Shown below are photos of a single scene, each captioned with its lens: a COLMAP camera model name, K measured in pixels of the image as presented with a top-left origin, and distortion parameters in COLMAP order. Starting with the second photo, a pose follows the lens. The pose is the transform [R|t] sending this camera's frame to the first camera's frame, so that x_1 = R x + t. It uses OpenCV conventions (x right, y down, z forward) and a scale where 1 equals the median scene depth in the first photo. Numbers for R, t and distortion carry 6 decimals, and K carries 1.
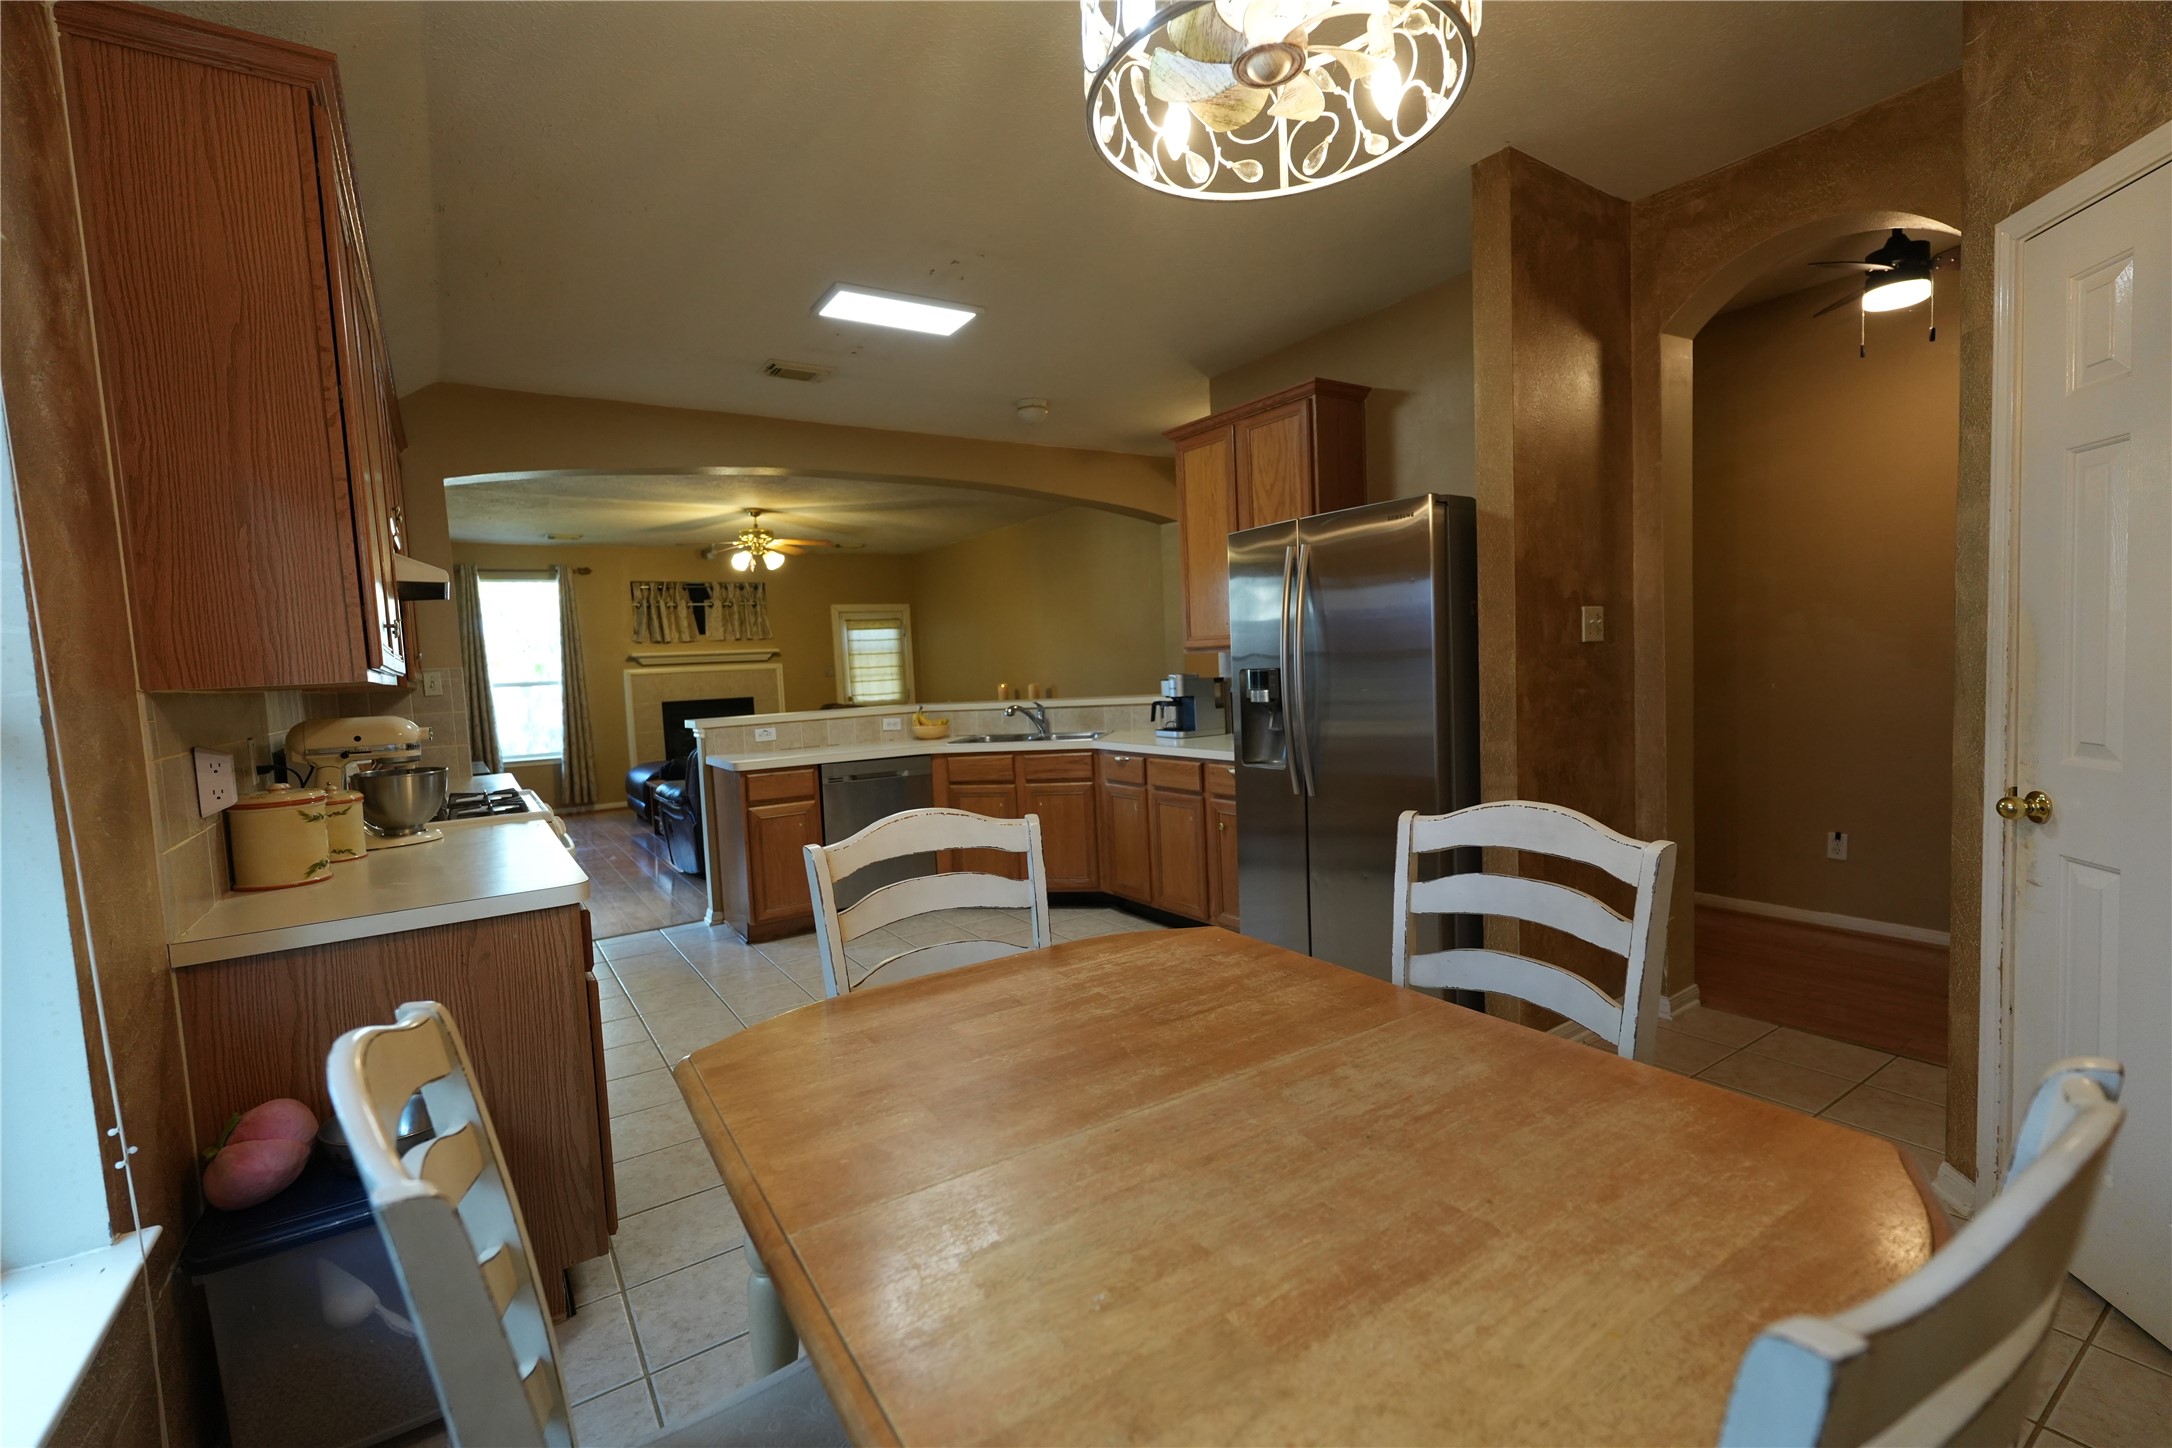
lens RADIAL K [[946.3, 0, 1084.2], [0, 946.3, 726.8], [0, 0, 1]] dist [0.002107, -0.000234]
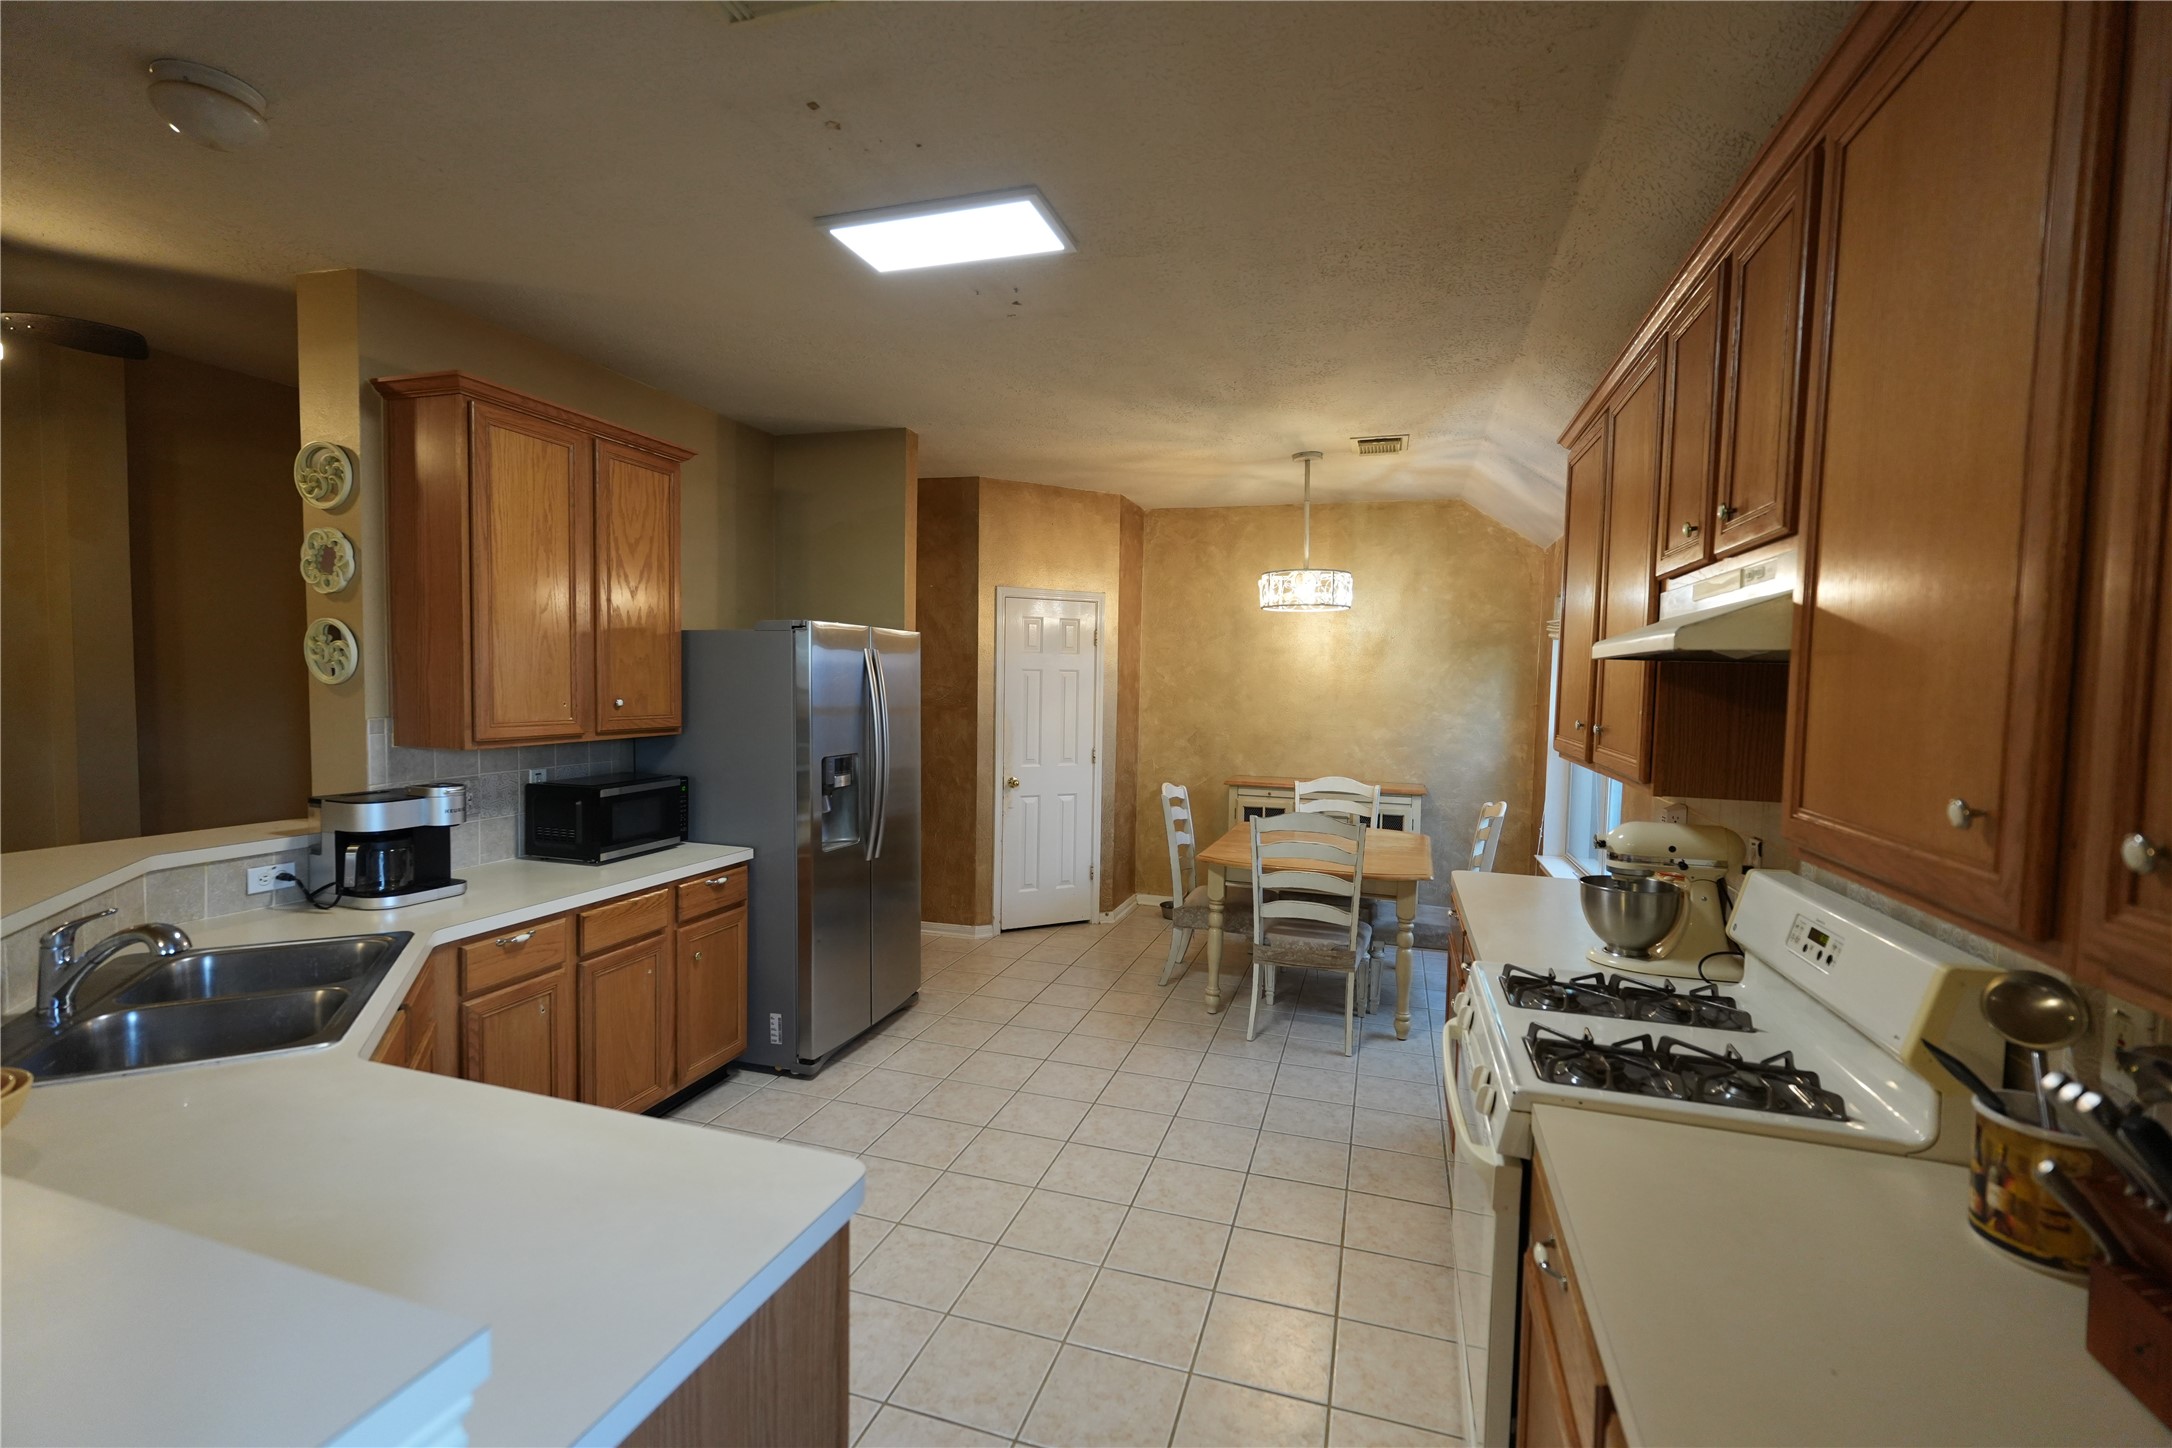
lens RADIAL K [[946.3, 0, 1089.1], [0, 946.3, 724.5], [0, 0, 1]] dist [0.002107, -0.000234]
pose [[-0.623886, -0.004478, 0.781503, -0.365973], [0.062528, 0.996492, 0.055626, -0.061279], [-0.779010, 0.083570, -0.621417, 0.643286]]
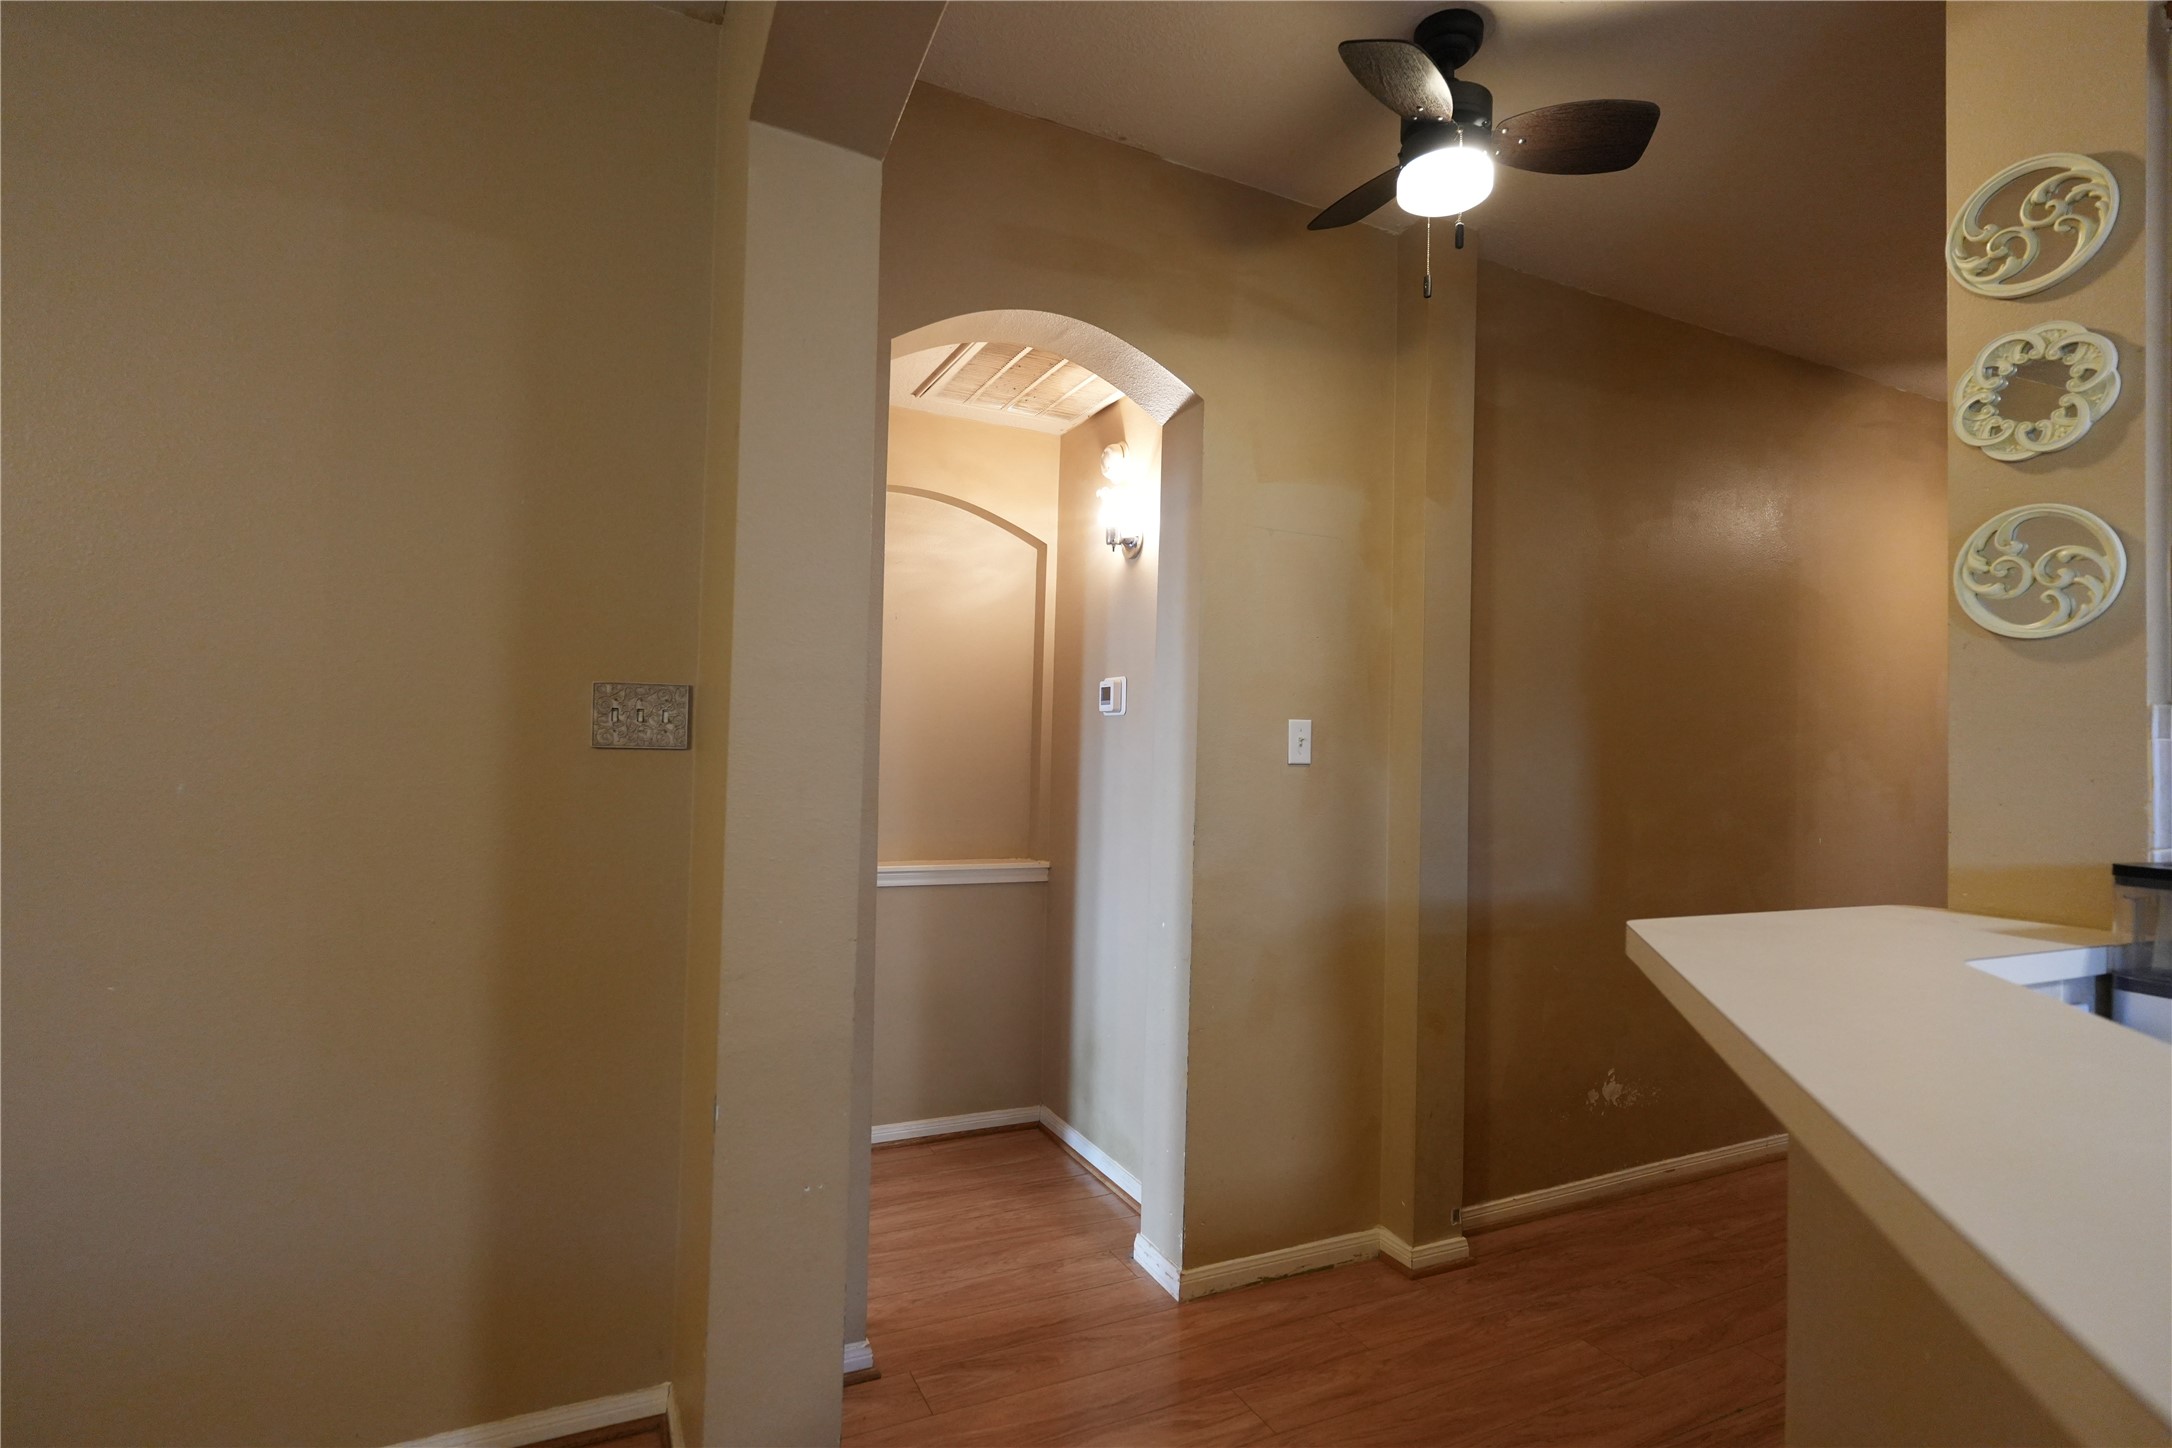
lens RADIAL K [[1042.7, 0, 1088.1], [0, 1042.7, 726.1], [0, 0, 1]] dist [-0.003458, -0.000820]
pose [[0.135178, 0.073052, 0.988125, -0.116114], [0.033750, 0.996360, -0.078278, -0.049011], [-0.990246, 0.043931, 0.132220, 0.794346]]
